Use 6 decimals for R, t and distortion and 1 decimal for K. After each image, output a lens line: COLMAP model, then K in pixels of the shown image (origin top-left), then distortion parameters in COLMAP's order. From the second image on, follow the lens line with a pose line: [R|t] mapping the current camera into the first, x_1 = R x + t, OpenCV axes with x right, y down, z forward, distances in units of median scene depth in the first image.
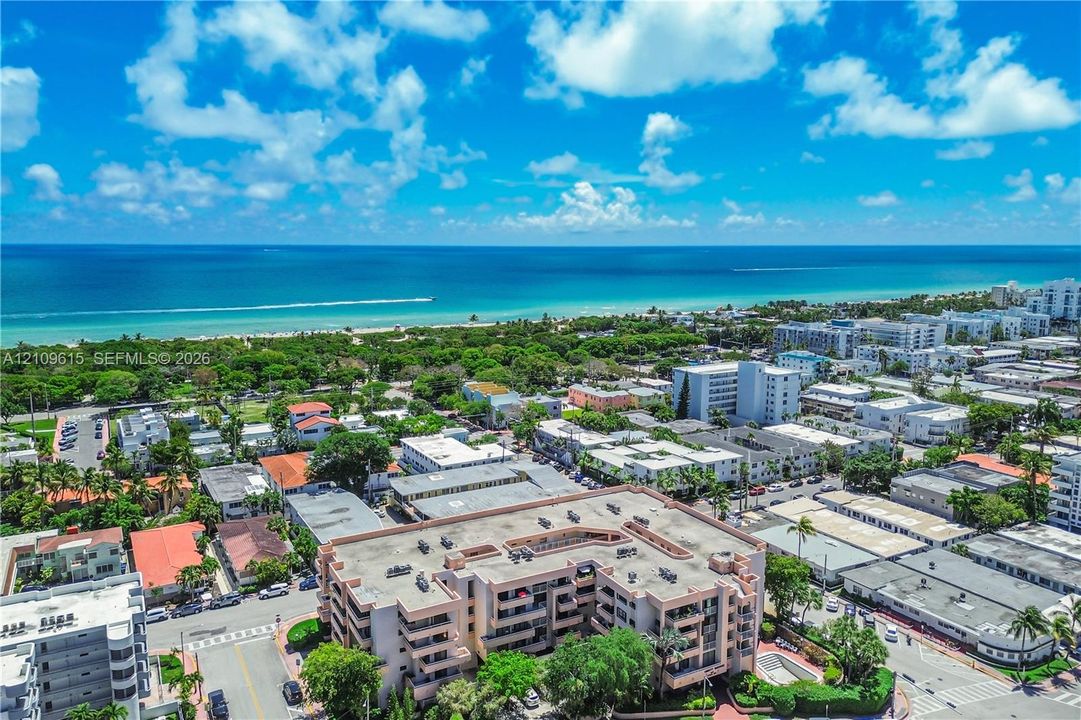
lens RADIAL K [[797.9, 0, 541.8], [0, 797.9, 360.3], [0, 0, 1]] dist [0.005088, -0.000079]
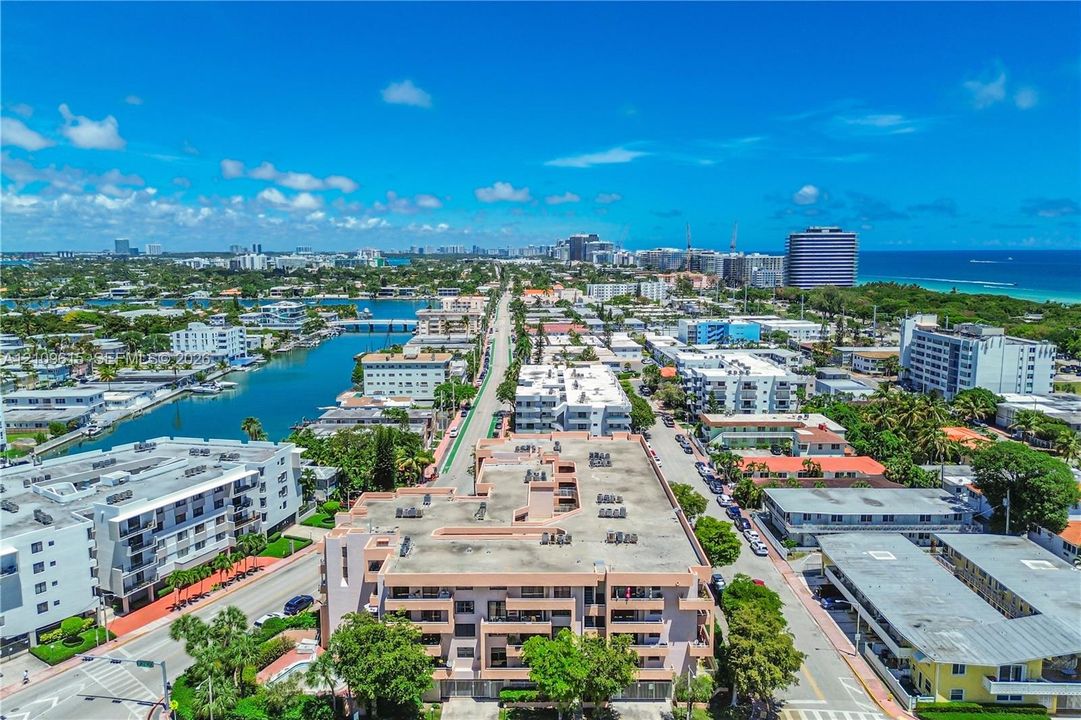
lens RADIAL K [[797.9, 0, 540.7], [0, 797.9, 360.3], [0, 0, 1]] dist [0.005088, -0.000079]
pose [[-0.497469, 0.120759, -0.859036, 0.717320], [-0.128648, 0.969043, 0.210724, -0.094468], [0.857890, 0.215342, -0.466533, 1.290126]]
